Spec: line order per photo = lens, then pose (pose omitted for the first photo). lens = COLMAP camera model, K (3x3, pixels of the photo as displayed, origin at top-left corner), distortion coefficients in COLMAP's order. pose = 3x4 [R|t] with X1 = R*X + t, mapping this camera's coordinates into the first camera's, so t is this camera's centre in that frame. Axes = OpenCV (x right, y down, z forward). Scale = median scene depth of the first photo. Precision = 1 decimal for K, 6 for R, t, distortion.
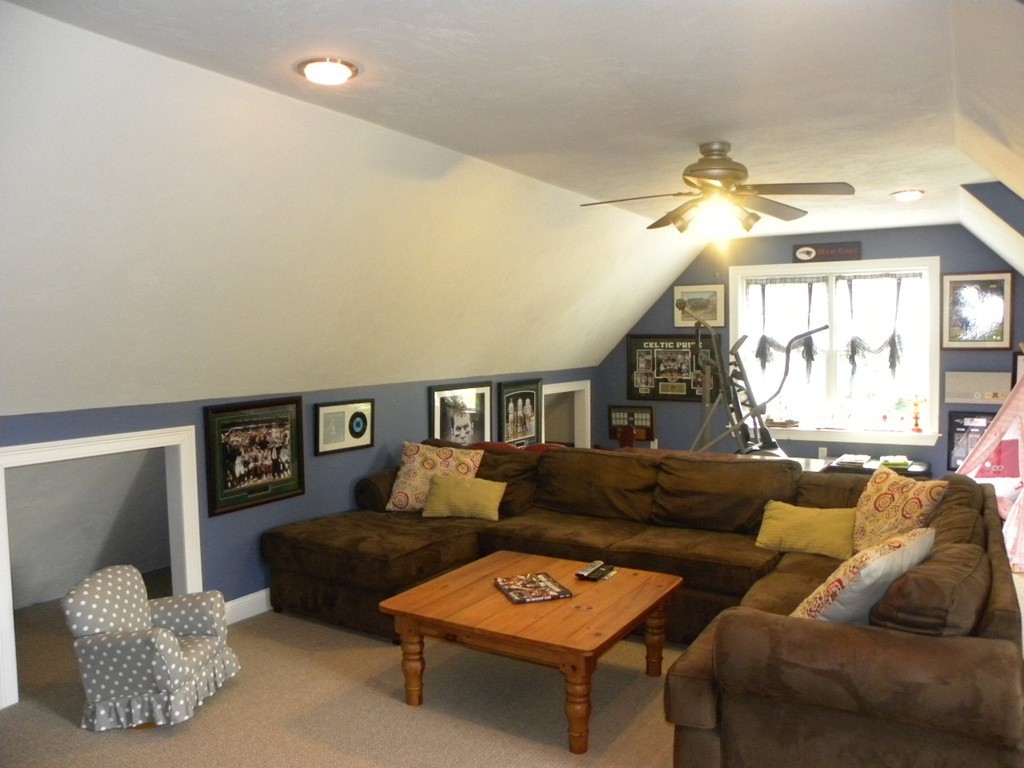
lens RADIAL K [[793.3, 0, 514.7], [0, 793.3, 380.7], [0, 0, 1]] dist [-0.108804, 0.036469]
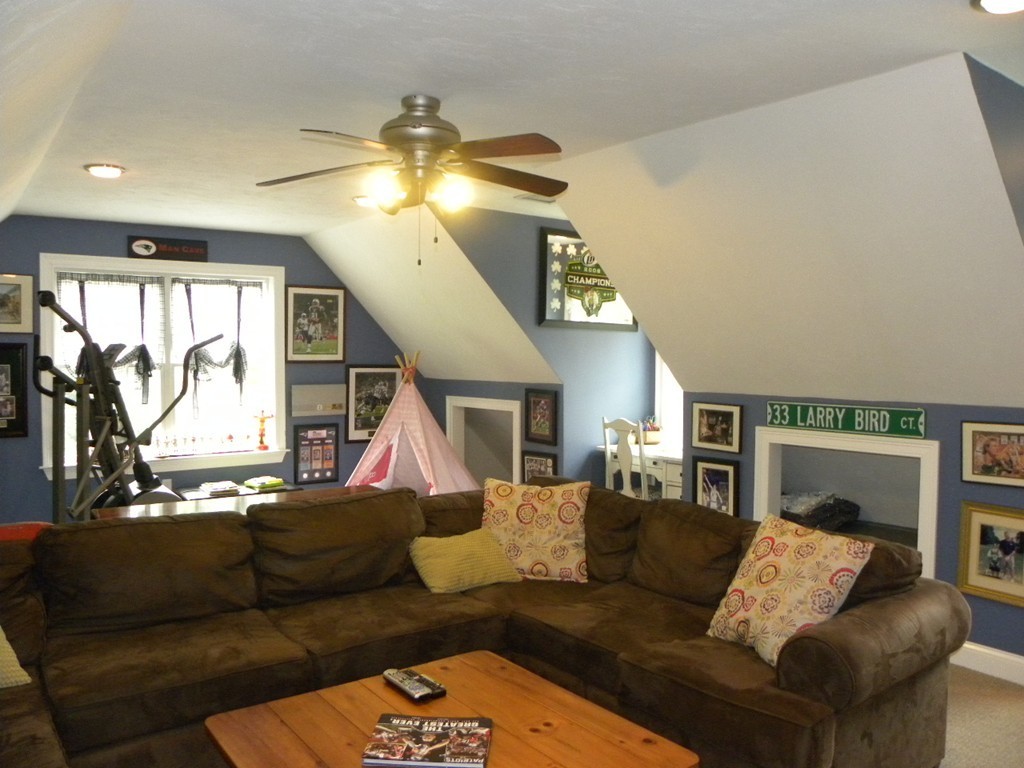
lens RADIAL K [[793.3, 0, 514.1], [0, 793.3, 382.2], [0, 0, 1]] dist [-0.108804, 0.036469]
pose [[0.374160, -0.021690, 0.927111, -0.263267], [0.041655, 0.999111, 0.006564, -0.010127], [-0.926428, 0.036162, 0.374730, 0.360436]]
